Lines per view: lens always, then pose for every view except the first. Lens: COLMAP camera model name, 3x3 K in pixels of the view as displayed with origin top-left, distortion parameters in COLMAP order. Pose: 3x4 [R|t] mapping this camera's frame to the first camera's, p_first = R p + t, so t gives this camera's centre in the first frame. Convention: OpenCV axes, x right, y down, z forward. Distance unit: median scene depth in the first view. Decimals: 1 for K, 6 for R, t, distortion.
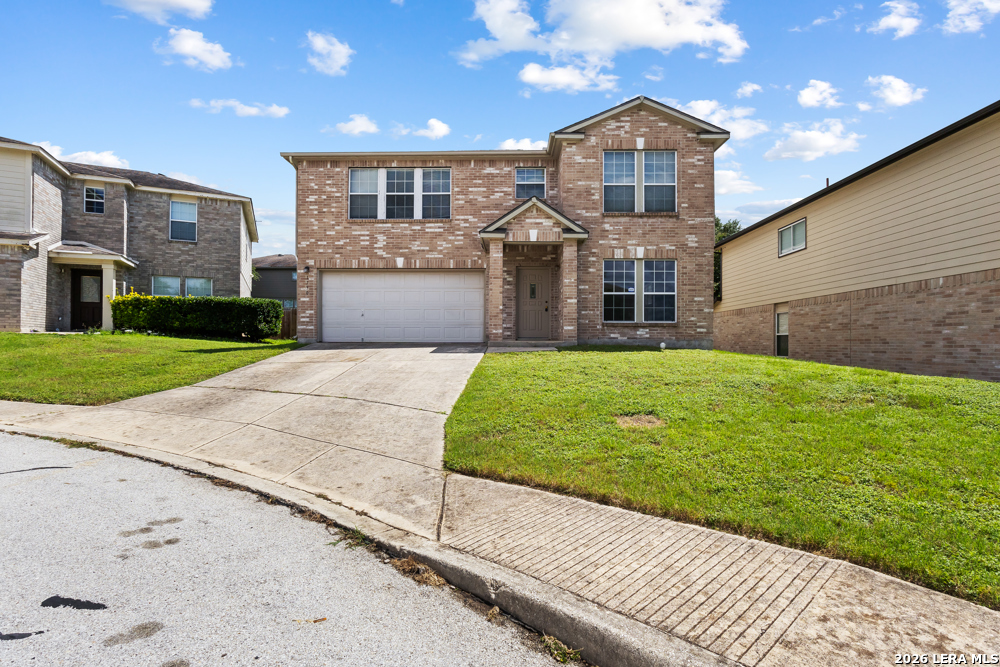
lens RADIAL K [[498.2, 0, 503.7], [0, 498.2, 341.7], [0, 0, 1]] dist [-0.003784, 0.005464]
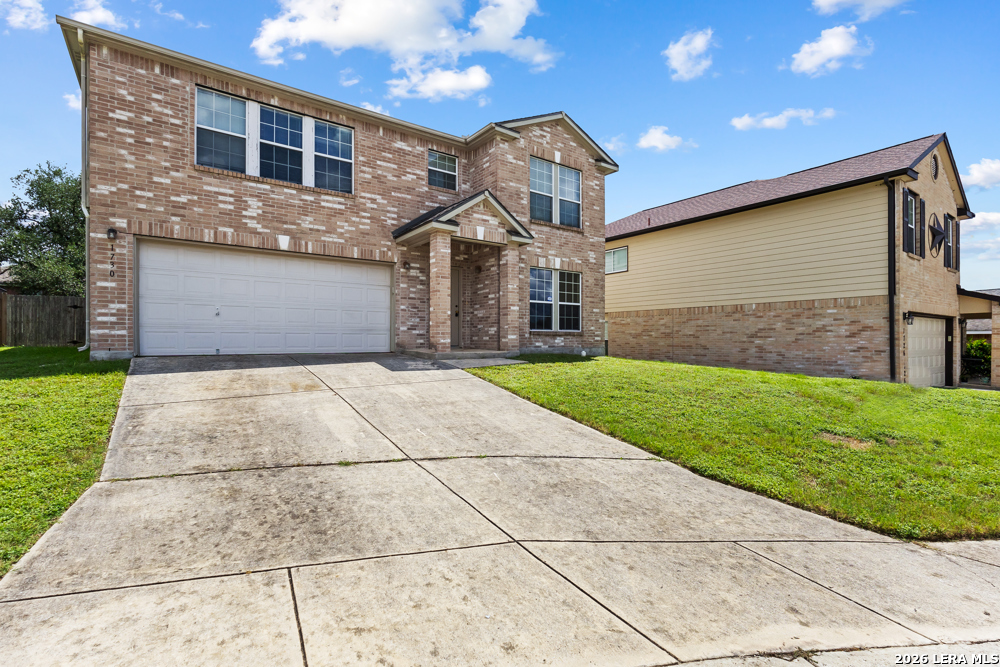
lens RADIAL K [[468.9, 0, 517.6], [0, 468.9, 340.2], [0, 0, 1]] dist [0.004977, 0.000541]
pose [[0.786004, -0.002948, 0.618214, -0.389957], [-0.001193, 0.999980, 0.006285, -0.025549], [-0.618220, -0.005678, 0.785984, 0.285358]]
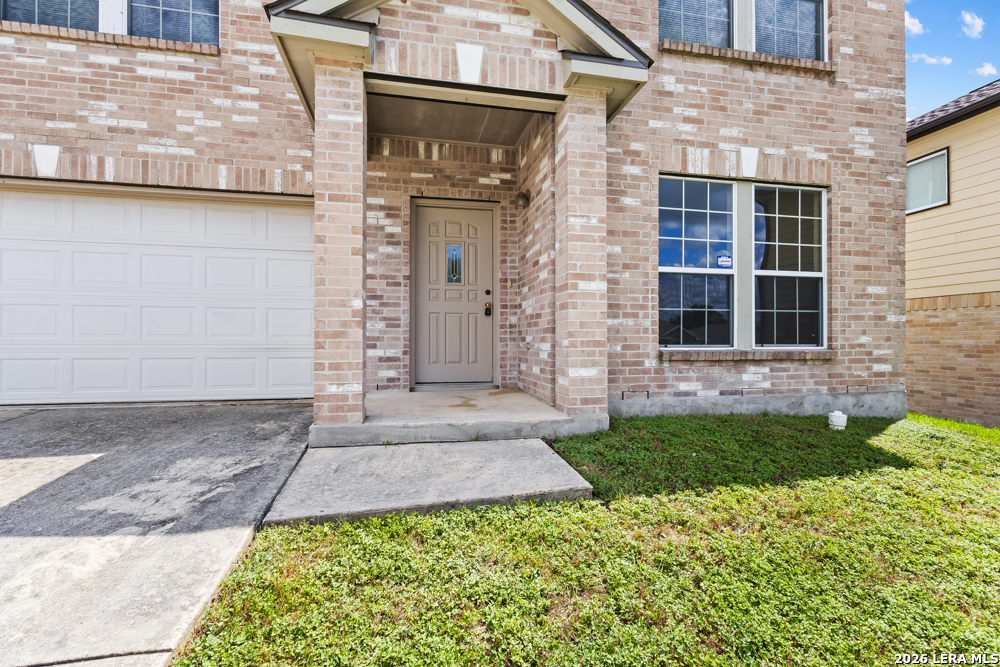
lens RADIAL K [[468.9, 0, 497.0], [0, 468.9, 336.5], [0, 0, 1]] dist [0.004977, 0.000541]
pose [[0.978274, 0.000394, 0.207314, 0.016443], [0.000329, 0.999994, -0.003450, -0.047057], [-0.207314, 0.003444, 0.978268, 0.691848]]
